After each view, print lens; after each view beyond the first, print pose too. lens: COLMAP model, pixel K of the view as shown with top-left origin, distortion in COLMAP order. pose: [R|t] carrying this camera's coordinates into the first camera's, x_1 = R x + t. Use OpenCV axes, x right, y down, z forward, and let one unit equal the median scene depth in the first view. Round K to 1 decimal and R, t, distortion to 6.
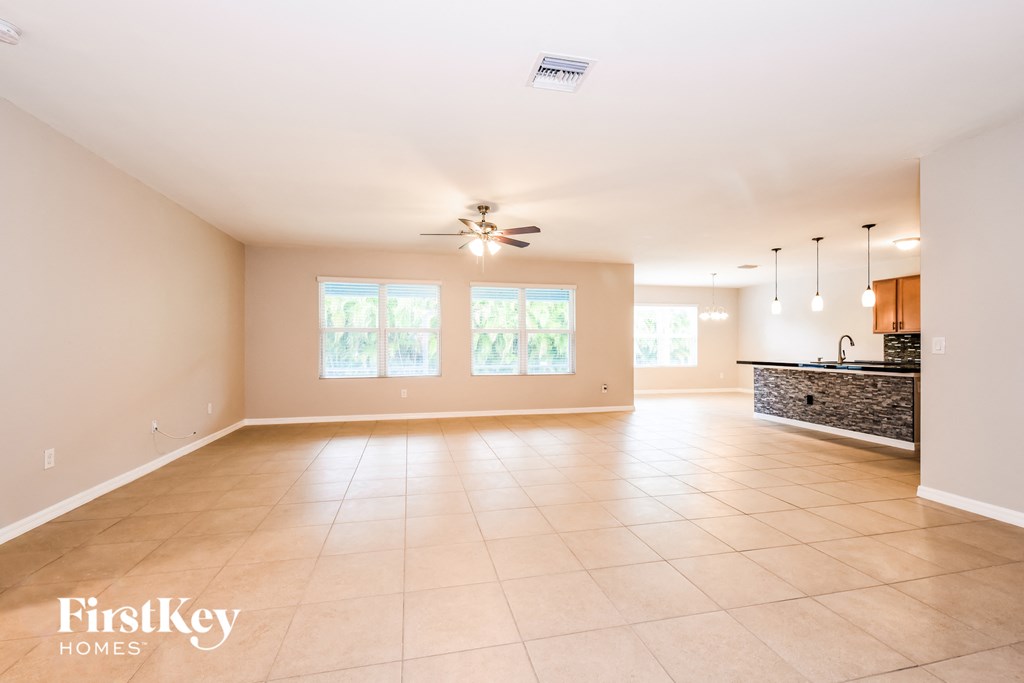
lens RADIAL K [[444.2, 0, 511.3], [0, 444.2, 343.4], [0, 0, 1]] dist [0.004226, 0.000303]
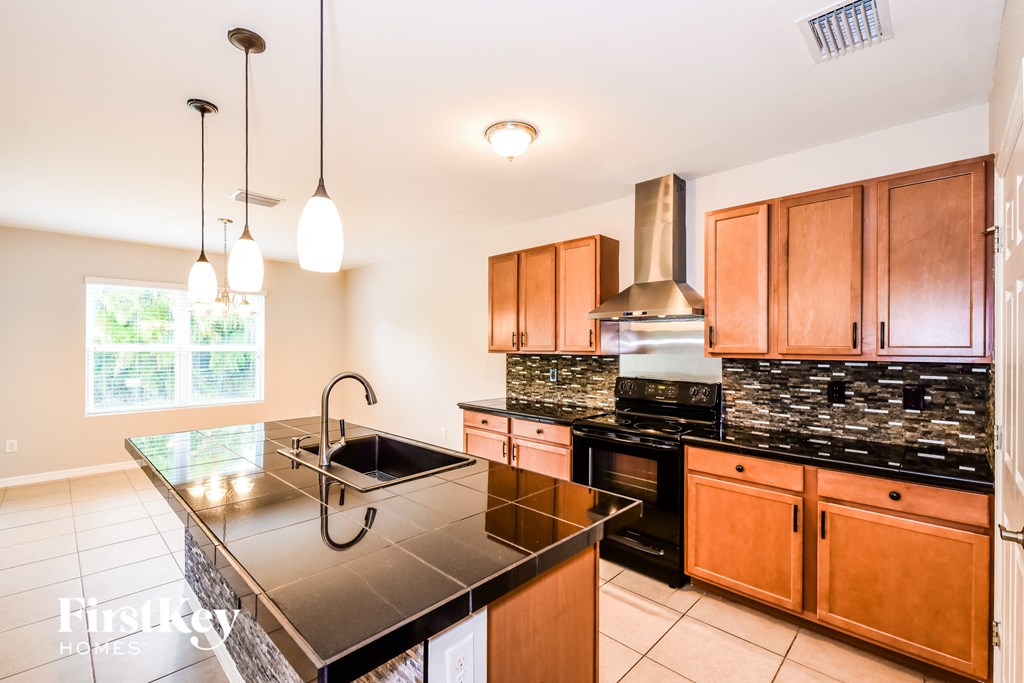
lens RADIAL K [[444.2, 0, 508.9], [0, 444.2, 345.5], [0, 0, 1]] dist [0.004226, 0.000303]
pose [[0.835713, 0.004165, 0.549150, 0.649007], [-0.007113, 0.999969, 0.003240, -0.039107], [-0.549120, -0.006614, 0.835718, 0.644168]]
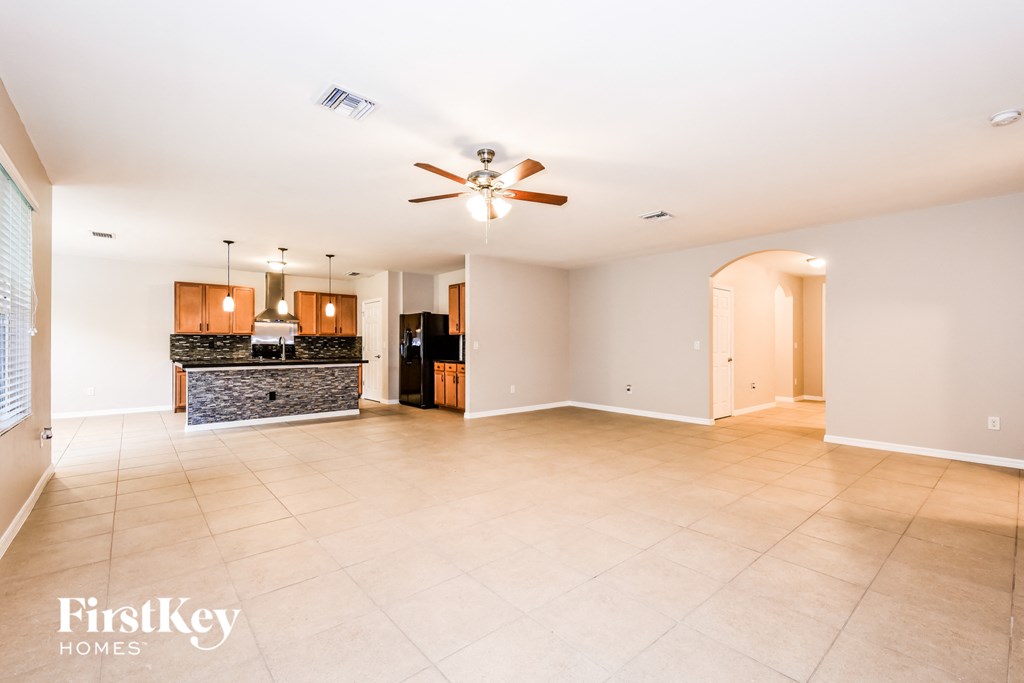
lens RADIAL K [[444.2, 0, 510.2], [0, 444.2, 343.7], [0, 0, 1]] dist [0.004226, 0.000303]
pose [[-0.472683, 0.002401, 0.881229, -0.535191], [-0.004819, 0.999974, -0.005309, 0.003787], [-0.881219, -0.006756, -0.472659, 0.982652]]
